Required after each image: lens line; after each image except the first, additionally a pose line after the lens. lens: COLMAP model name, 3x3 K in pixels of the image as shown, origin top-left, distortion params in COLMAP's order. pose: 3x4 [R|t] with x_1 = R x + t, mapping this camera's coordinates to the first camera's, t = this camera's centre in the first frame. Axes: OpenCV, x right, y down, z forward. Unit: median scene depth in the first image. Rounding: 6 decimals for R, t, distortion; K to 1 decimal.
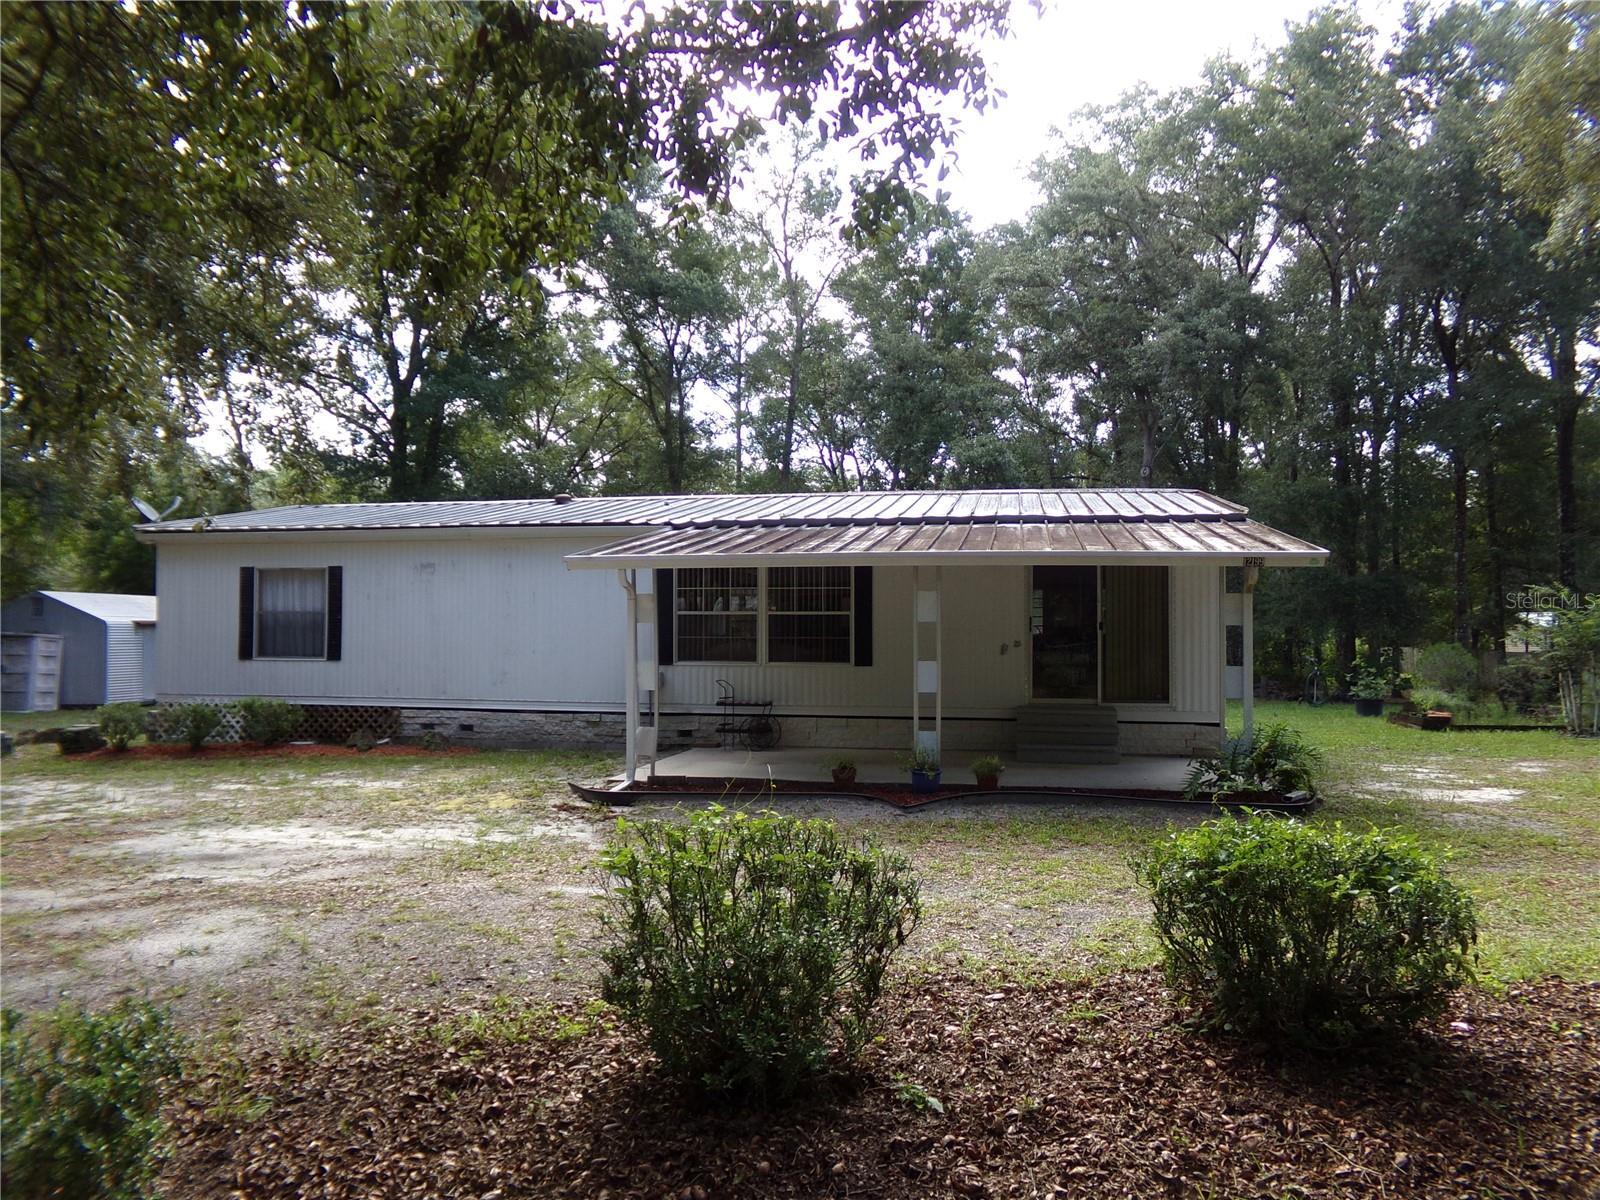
lens RADIAL K [[1071.7, 0, 806.0], [0, 1071.7, 599.7], [0, 0, 1]] dist [0.003615, 0.002746]
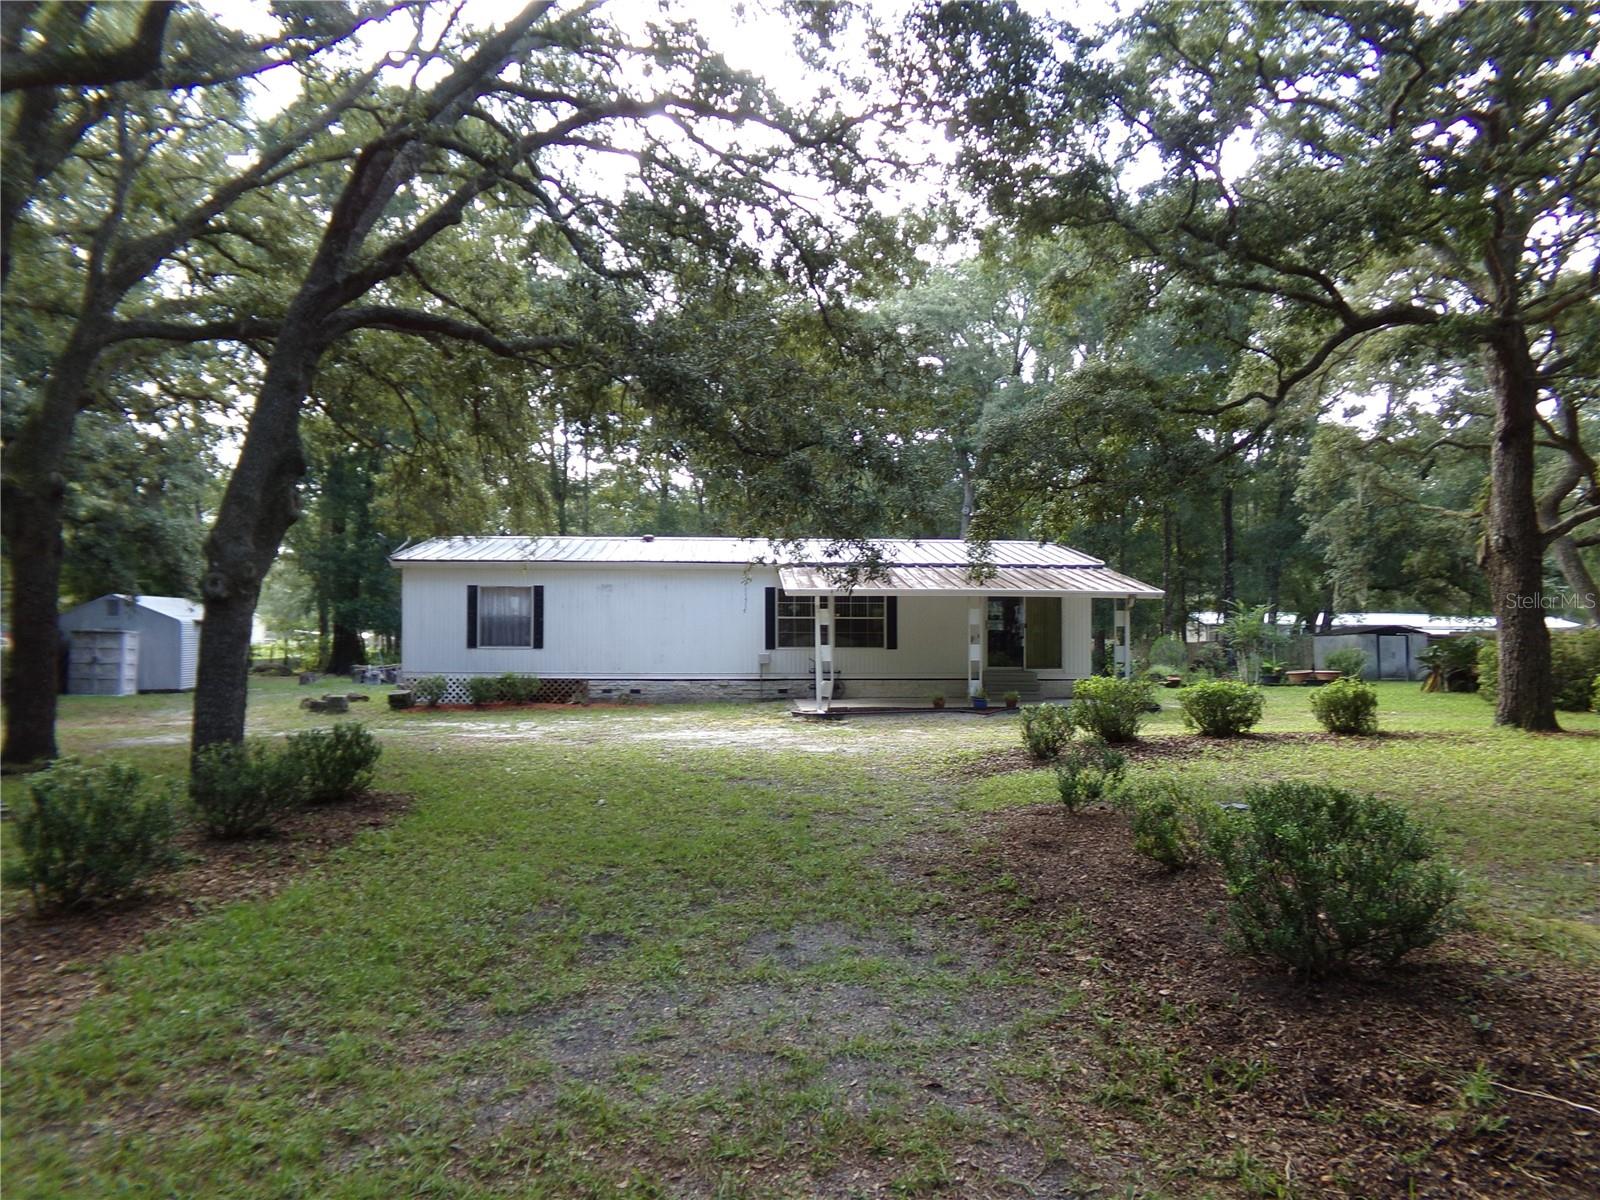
lens RADIAL K [[1071.7, 0, 795.4], [0, 1071.7, 600.0], [0, 0, 1]] dist [0.003615, 0.002746]
pose [[0.967515, 0.005930, 0.252745, -0.479663], [-0.007576, 0.999956, 0.005540, -0.022583], [-0.252701, -0.007275, 0.967517, -0.547241]]
